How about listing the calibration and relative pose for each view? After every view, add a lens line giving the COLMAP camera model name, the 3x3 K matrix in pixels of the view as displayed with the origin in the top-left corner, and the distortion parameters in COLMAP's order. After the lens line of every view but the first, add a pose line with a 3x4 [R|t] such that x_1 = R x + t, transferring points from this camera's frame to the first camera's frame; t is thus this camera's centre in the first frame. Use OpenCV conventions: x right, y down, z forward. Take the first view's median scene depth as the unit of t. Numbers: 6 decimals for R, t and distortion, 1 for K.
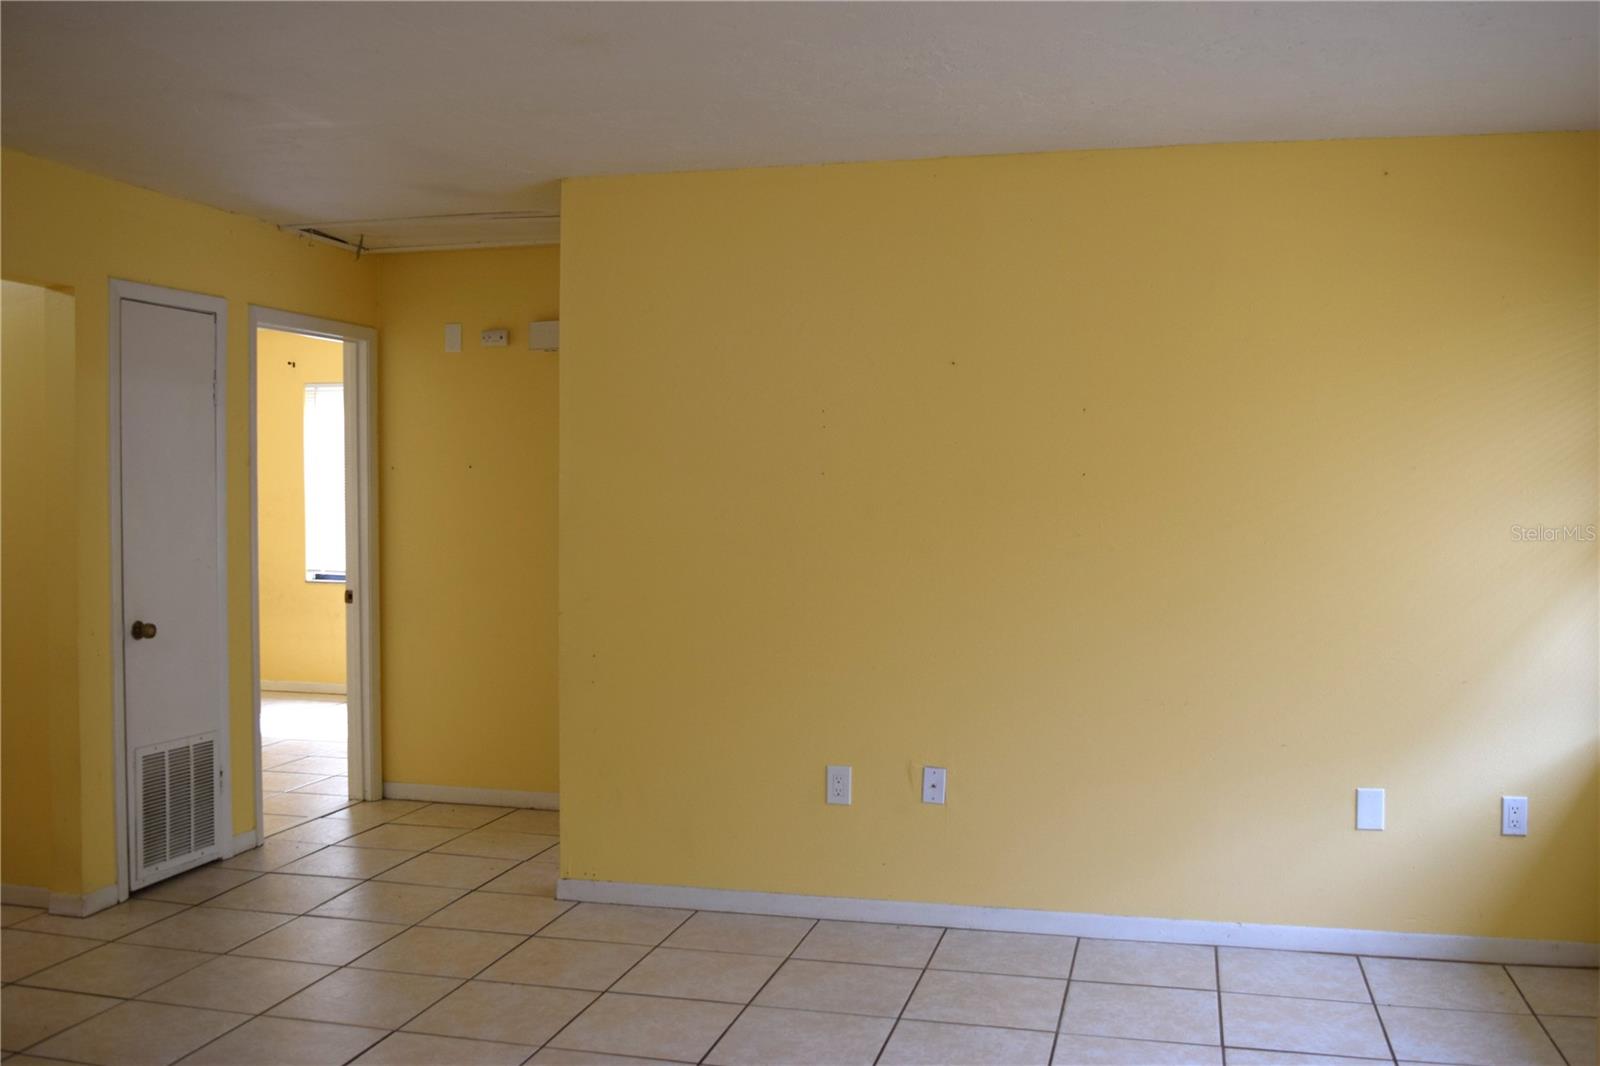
lens RADIAL K [[1474.7, 0, 793.9], [0, 1474.7, 528.3], [0, 0, 1]] dist [-0.071664, 0.000000]
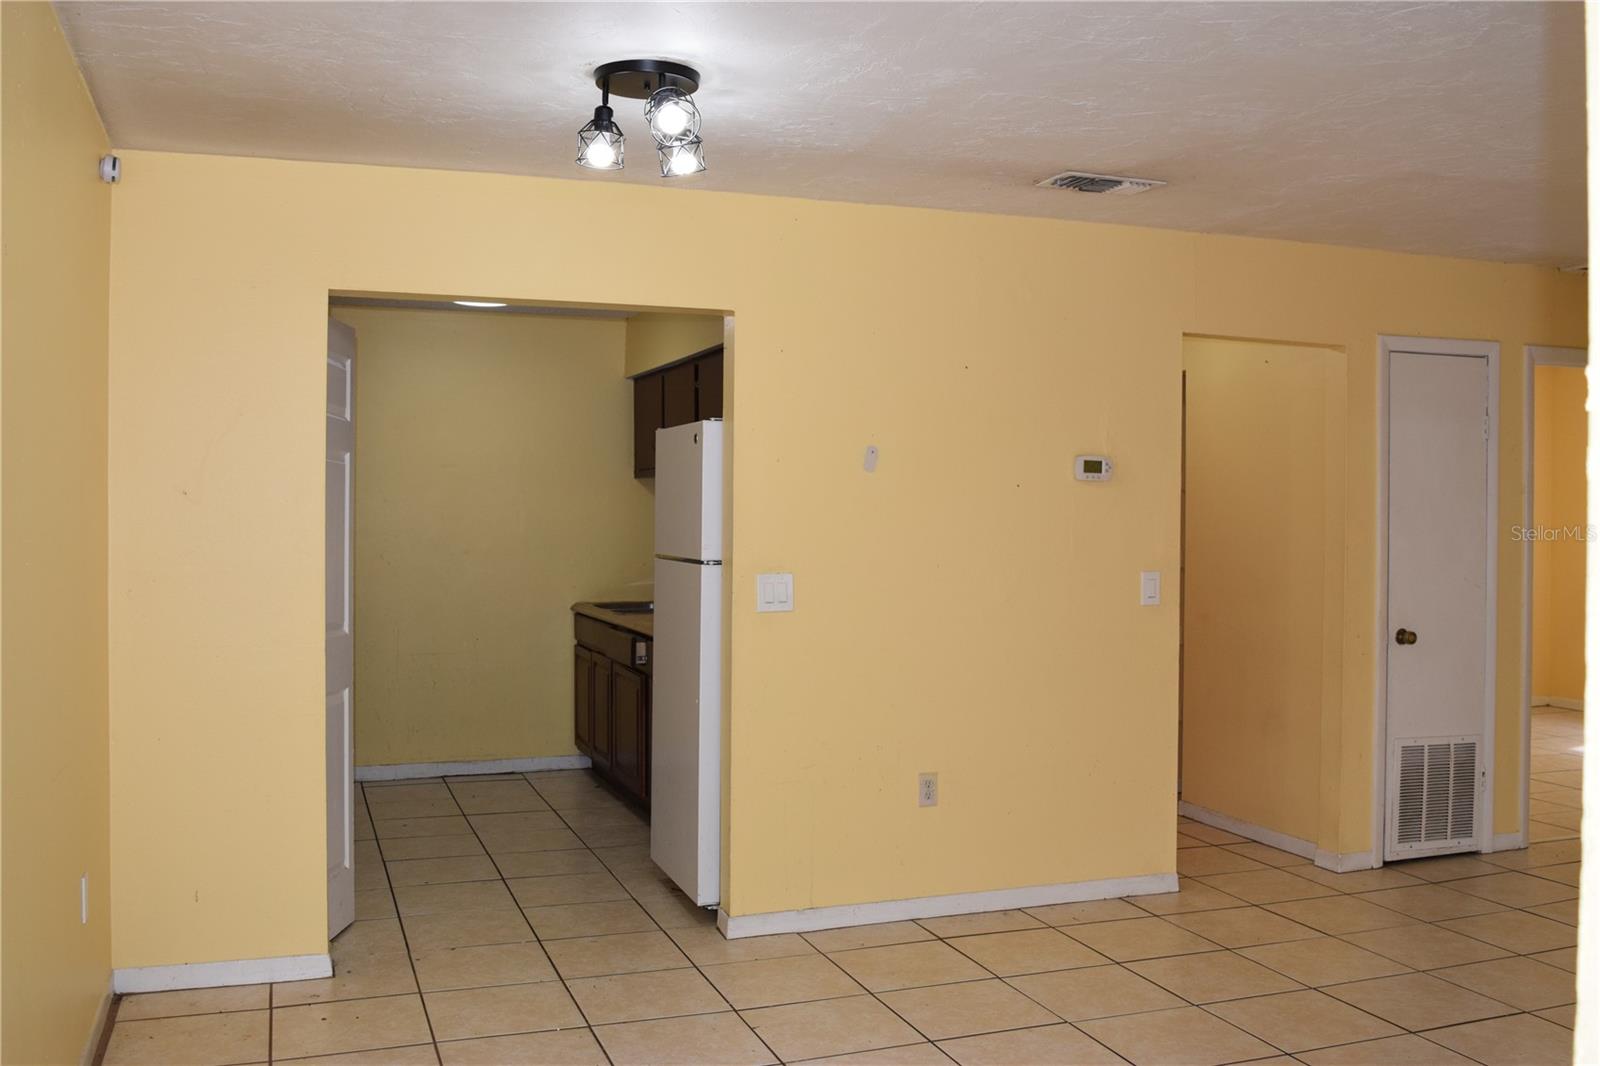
lens RADIAL K [[1474.7, 0, 804.8], [0, 1474.7, 534.4], [0, 0, 1]] dist [-0.071664, 0.000000]
pose [[0.564456, 0.015986, -0.825308, 0.234489], [-0.029174, 0.999574, -0.000591, 0.003409], [0.824947, 0.024411, 0.564682, -0.047776]]
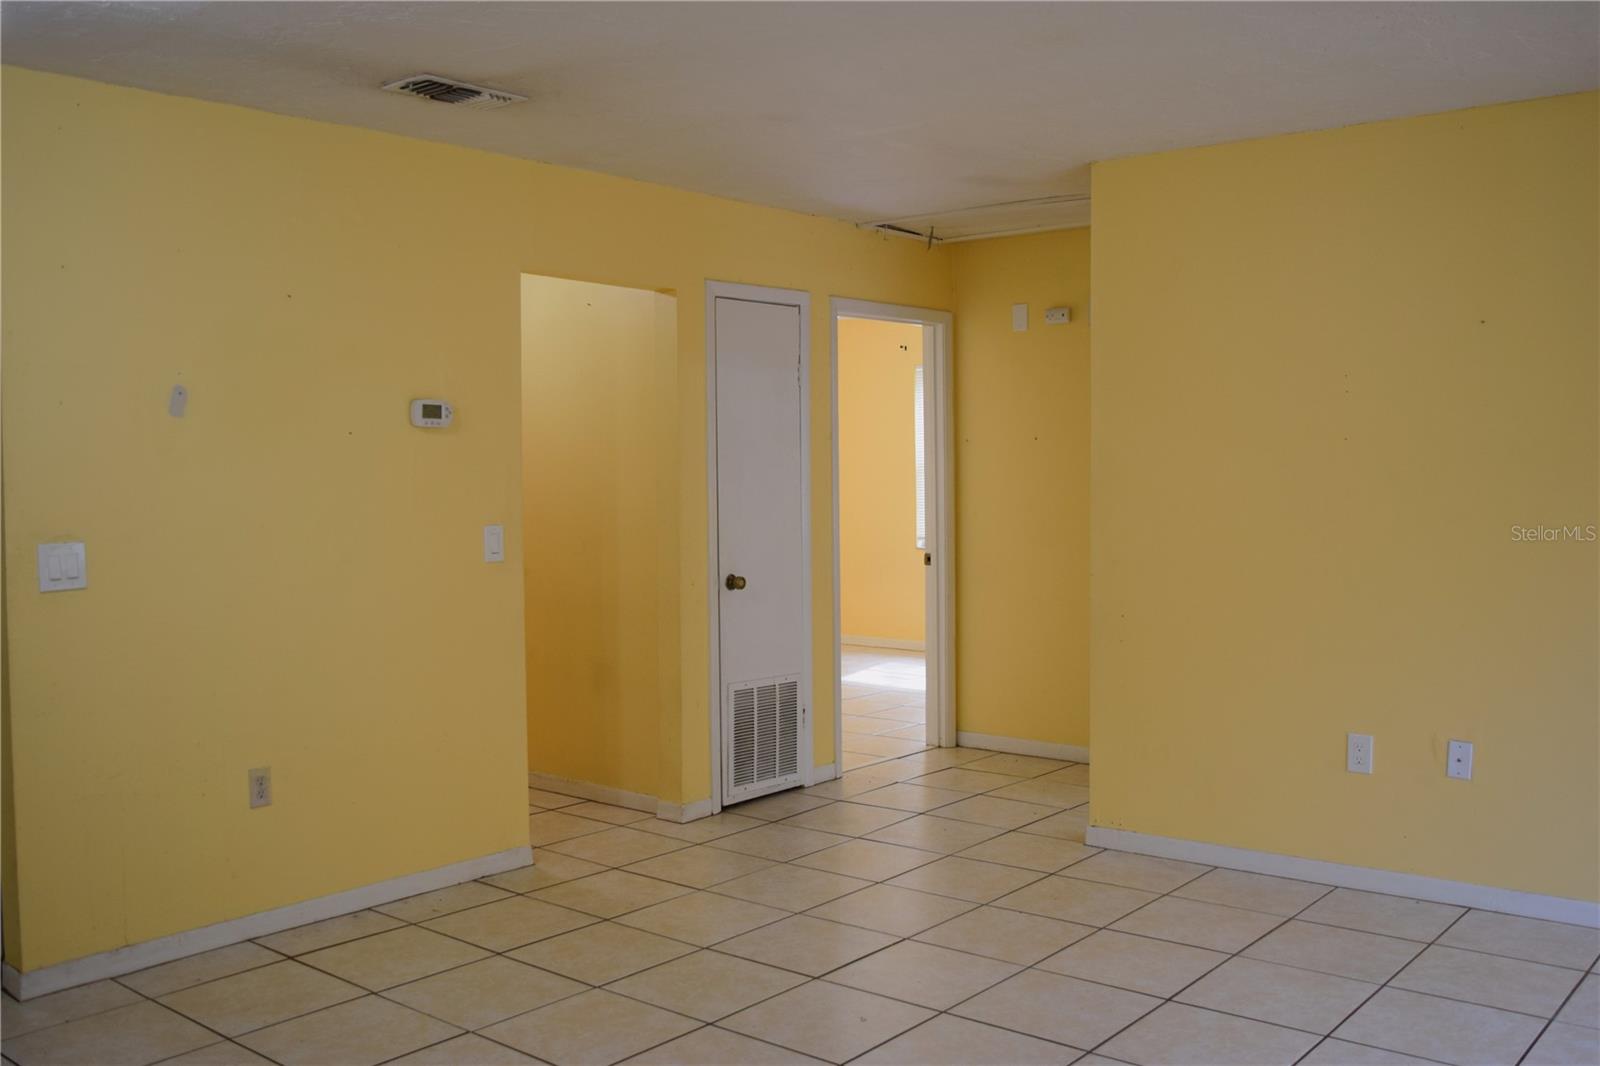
lens RADIAL K [[1474.7, 0, 803.6], [0, 1474.7, 532.1], [0, 0, 1]] dist [-0.071664, 0.000000]
pose [[0.904411, 0.010599, -0.426530, 0.103458], [-0.002897, 0.999821, 0.018702, 0.007919], [0.426652, -0.015679, 0.904280, -0.041708]]
